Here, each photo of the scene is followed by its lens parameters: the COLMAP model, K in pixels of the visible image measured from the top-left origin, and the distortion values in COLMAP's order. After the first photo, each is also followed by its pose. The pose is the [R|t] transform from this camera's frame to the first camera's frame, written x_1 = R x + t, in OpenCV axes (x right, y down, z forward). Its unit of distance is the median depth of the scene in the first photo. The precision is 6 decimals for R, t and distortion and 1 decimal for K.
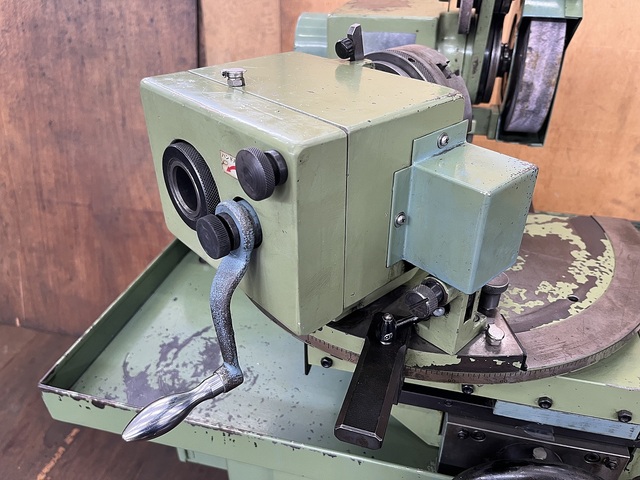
lens RADIAL K [[495.4, 0, 320.0], [0, 495.4, 240.0], [0, 0, 1]] dist [0.067226, -0.132950]
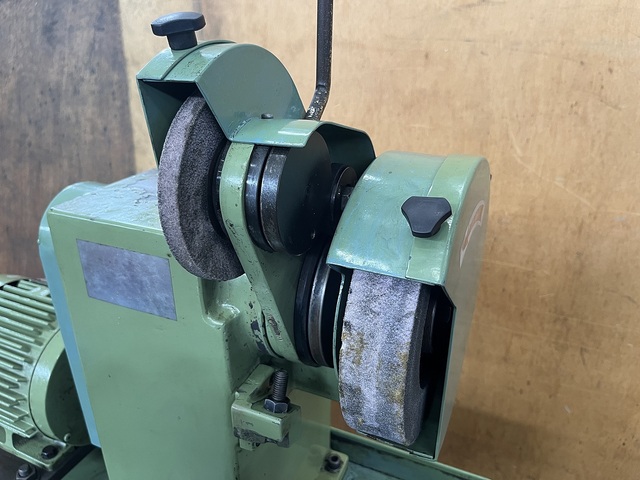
lens RADIAL K [[495.4, 0, 320.0], [0, 495.4, 240.0], [0, 0, 1]] dist [0.067226, -0.132950]
pose [[0.985362, 0.069064, -0.155858, 0.464368], [-0.089361, 0.987840, -0.127224, -0.401445], [0.145176, 0.139290, 0.979552, 0.513738]]
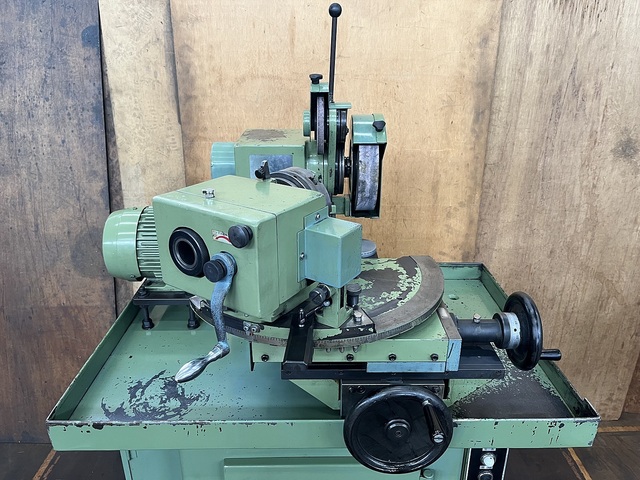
lens RADIAL K [[495.4, 0, 320.0], [0, 495.4, 240.0], [0, 0, 1]] dist [0.067226, -0.132950]
pose [[0.966812, -0.089181, 0.239420, -0.133136], [0.129454, 0.978896, -0.158128, 0.120980], [-0.220265, 0.183874, 0.957953, -0.519198]]
